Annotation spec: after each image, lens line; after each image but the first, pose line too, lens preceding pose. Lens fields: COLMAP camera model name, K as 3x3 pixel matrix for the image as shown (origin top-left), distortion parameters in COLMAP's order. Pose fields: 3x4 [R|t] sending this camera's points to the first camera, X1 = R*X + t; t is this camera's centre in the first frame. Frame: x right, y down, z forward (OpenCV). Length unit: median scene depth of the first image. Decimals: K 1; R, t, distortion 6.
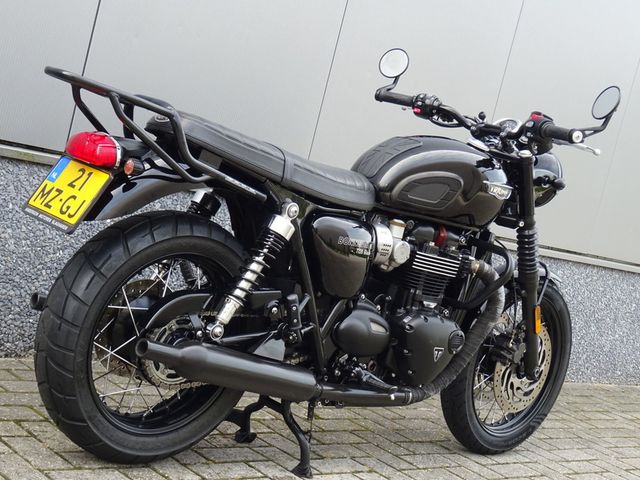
lens RADIAL K [[1155.6, 0, 320.0], [0, 1155.6, 240.0], [0, 0, 1]] dist [-0.007834, 0.015747]
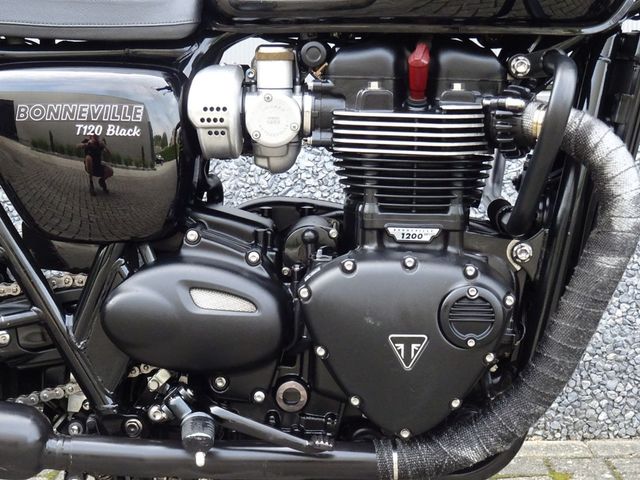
lens RADIAL K [[1554.5, 0, 320.0], [0, 1554.5, 240.0], [0, 0, 1]] dist [-0.042500, -0.150359]
pose [[0.708486, -0.156345, -0.688189, 0.458225], [0.116555, 0.987683, -0.104392, 0.113553], [0.696033, -0.006251, 0.717982, 0.589607]]
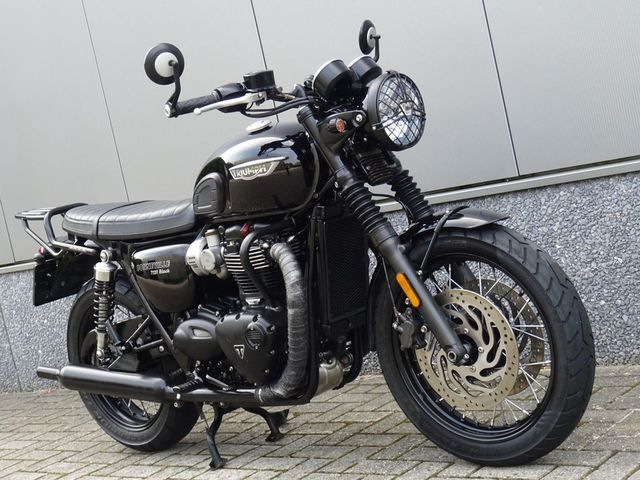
lens RADIAL K [[1155.6, 0, 320.0], [0, 1155.6, 240.0], [0, 0, 1]] dist [-0.007834, 0.015747]
pose [[0.015074, -0.171733, -0.985028, 1.100258], [0.138449, 0.976009, -0.168042, 0.182002], [0.990255, -0.133844, 0.038488, 1.041462]]
